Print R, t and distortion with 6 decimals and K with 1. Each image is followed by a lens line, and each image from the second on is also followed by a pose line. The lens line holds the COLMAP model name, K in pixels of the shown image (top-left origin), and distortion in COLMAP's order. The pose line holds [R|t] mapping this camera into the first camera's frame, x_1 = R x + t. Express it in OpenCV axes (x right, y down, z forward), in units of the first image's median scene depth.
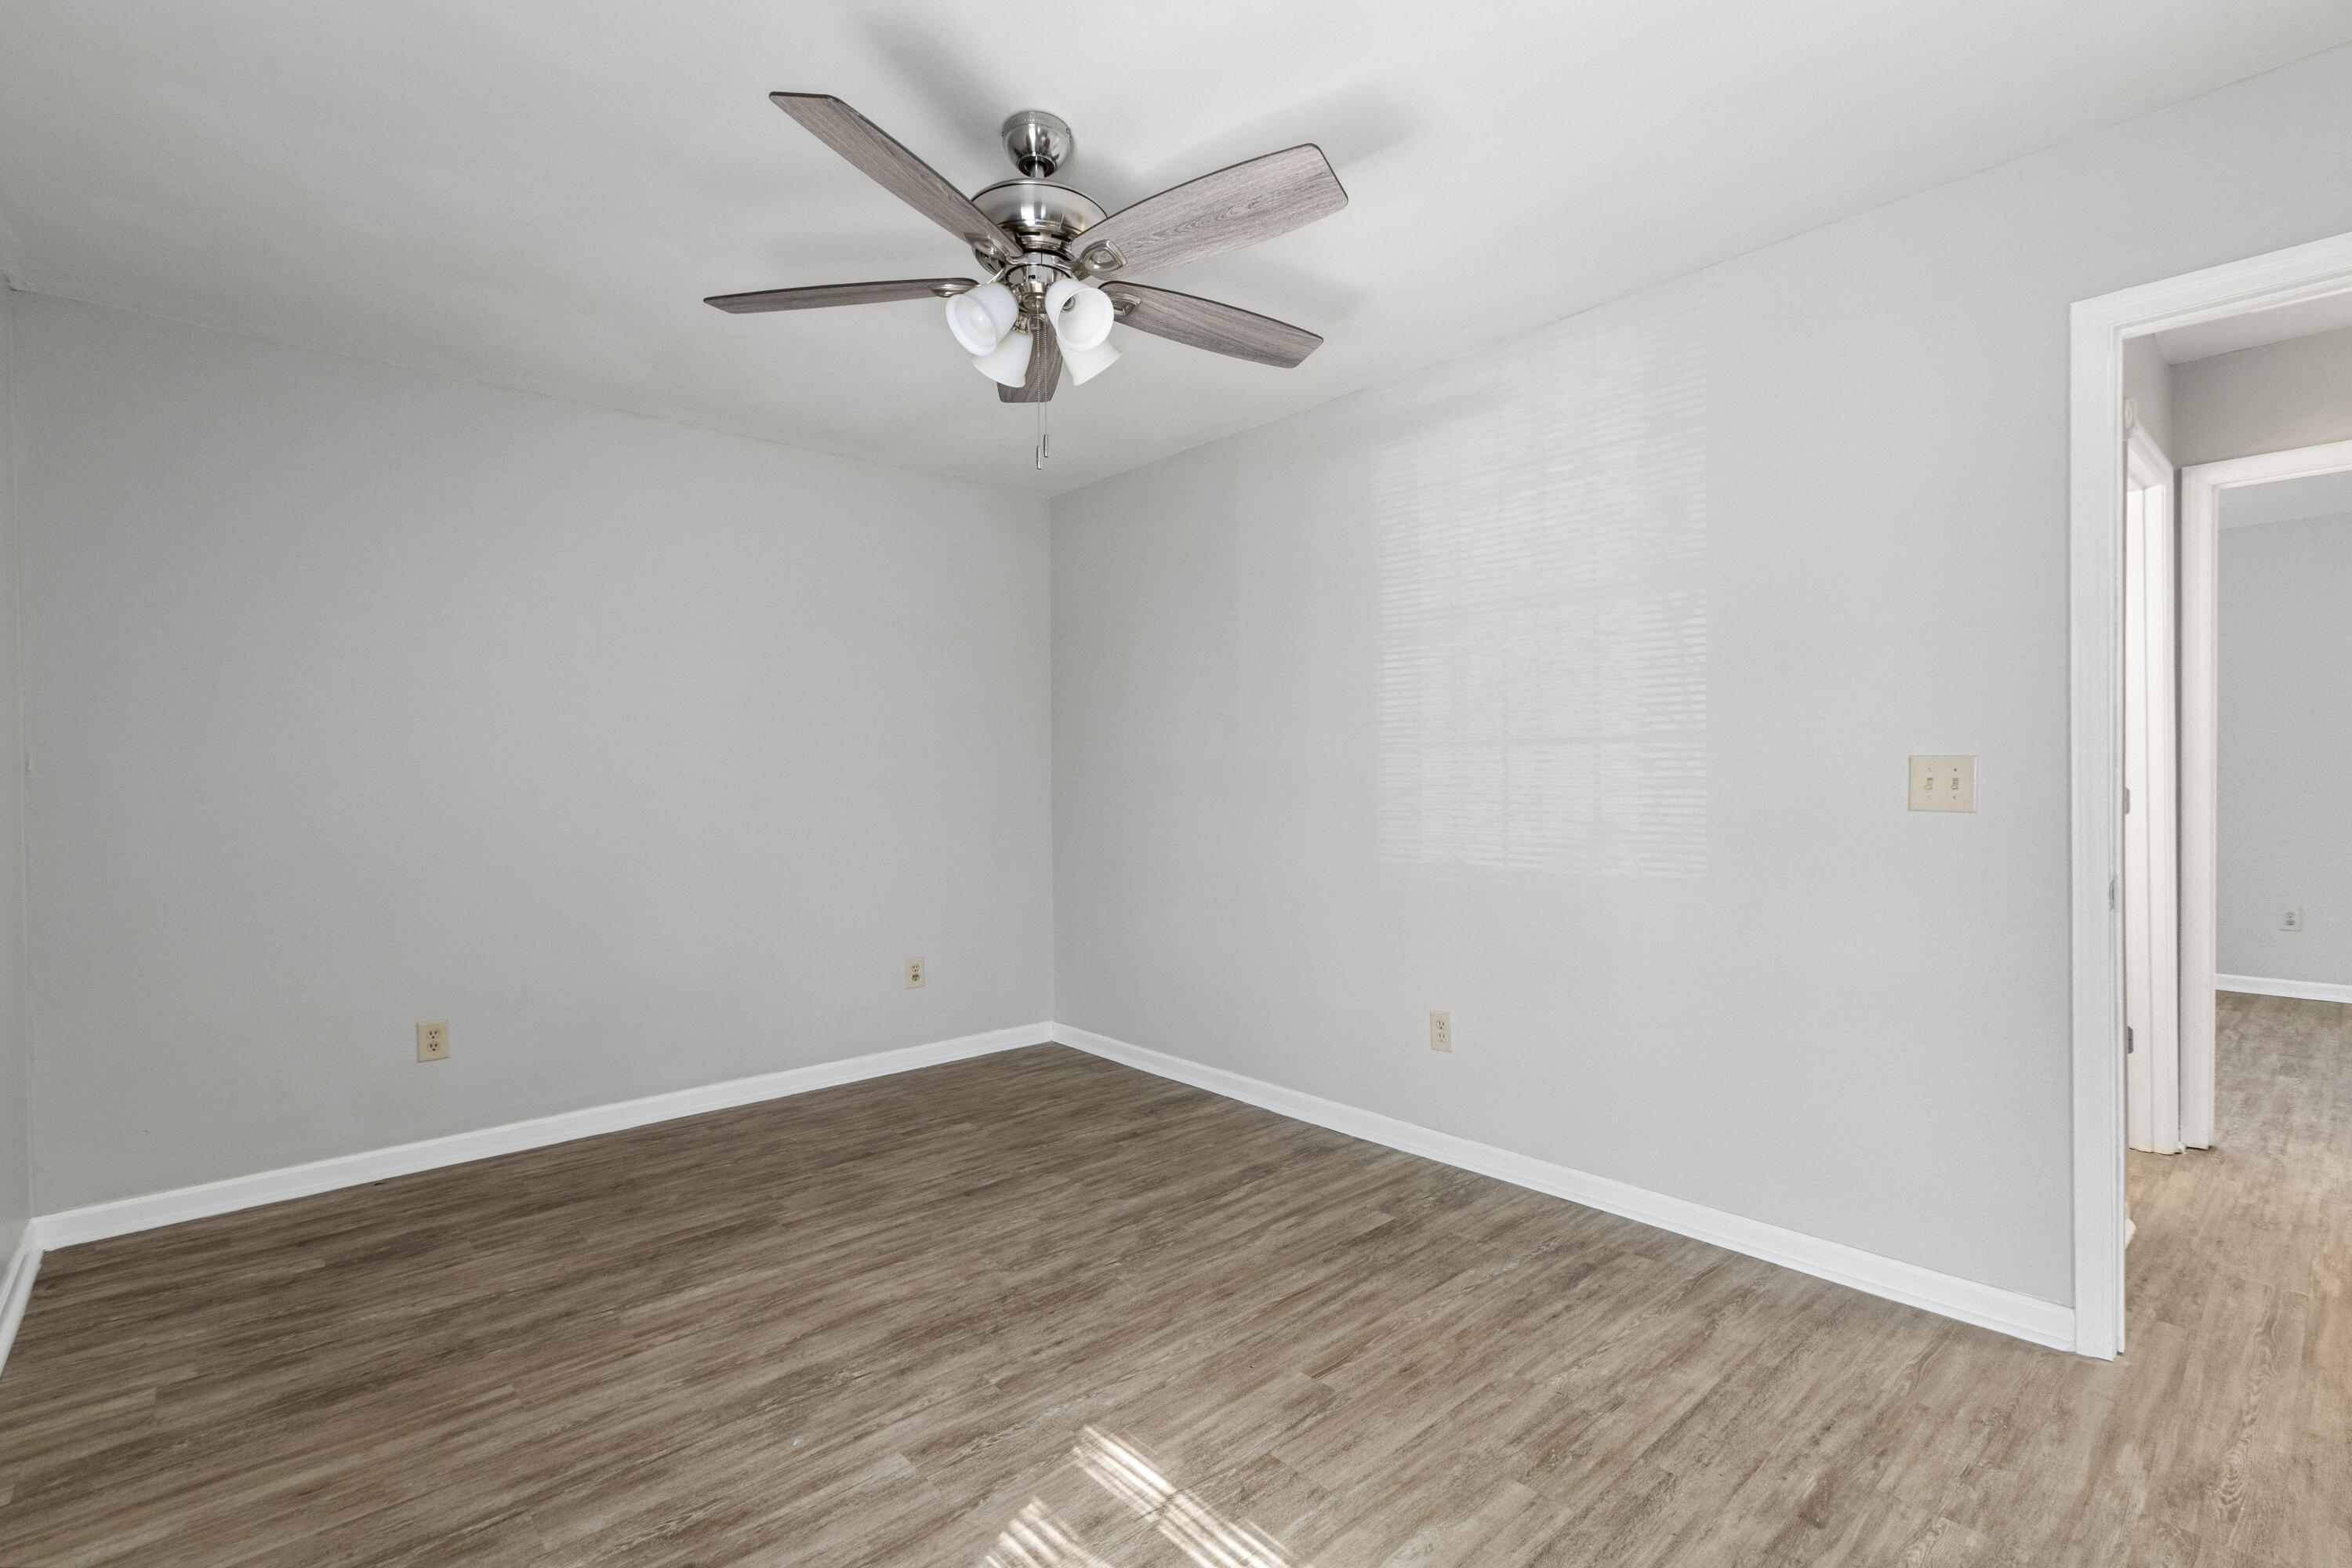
lens RADIAL K [[1084.1, 0, 1173.1], [0, 1084.1, 778.0], [0, 0, 1]] dist [0.003520, -0.002301]
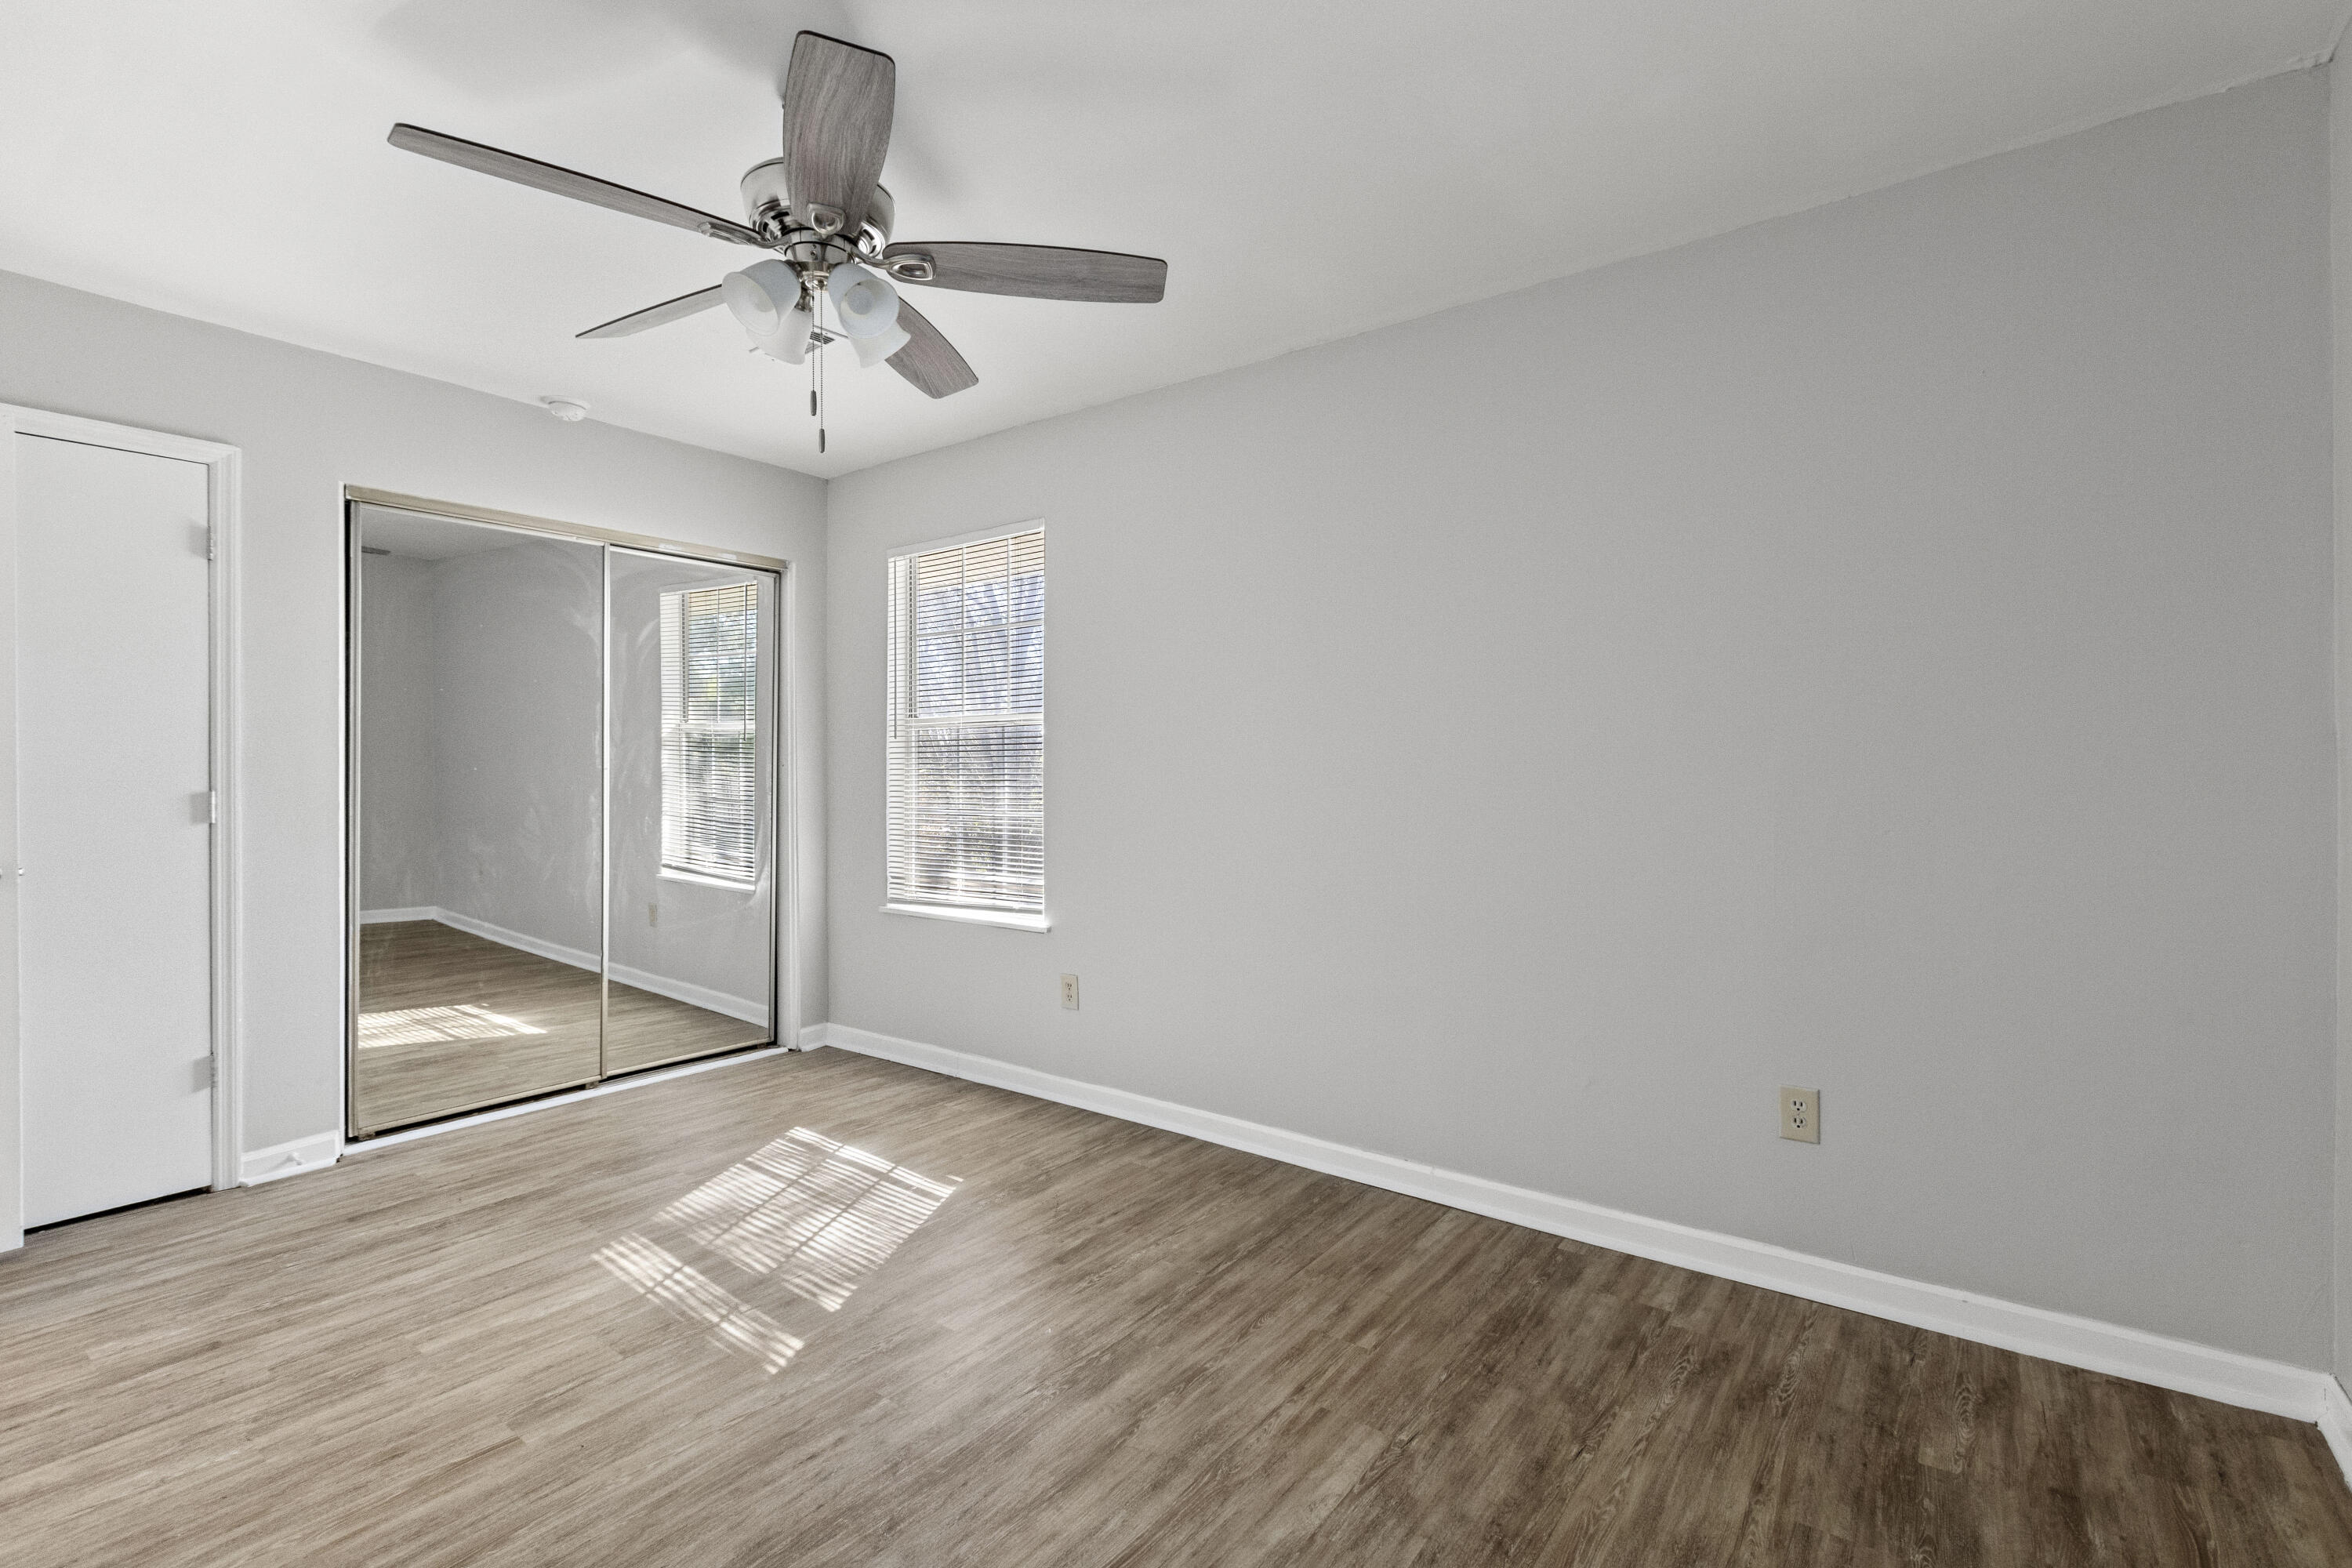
lens RADIAL K [[1084.1, 0, 1177.8], [0, 1084.1, 775.3], [0, 0, 1]] dist [0.003520, -0.002301]
pose [[-0.980208, 0.015080, -0.197396, -0.228394], [0.012696, 0.999830, 0.013339, -0.002478], [0.197564, 0.010568, -0.980233, 1.901401]]
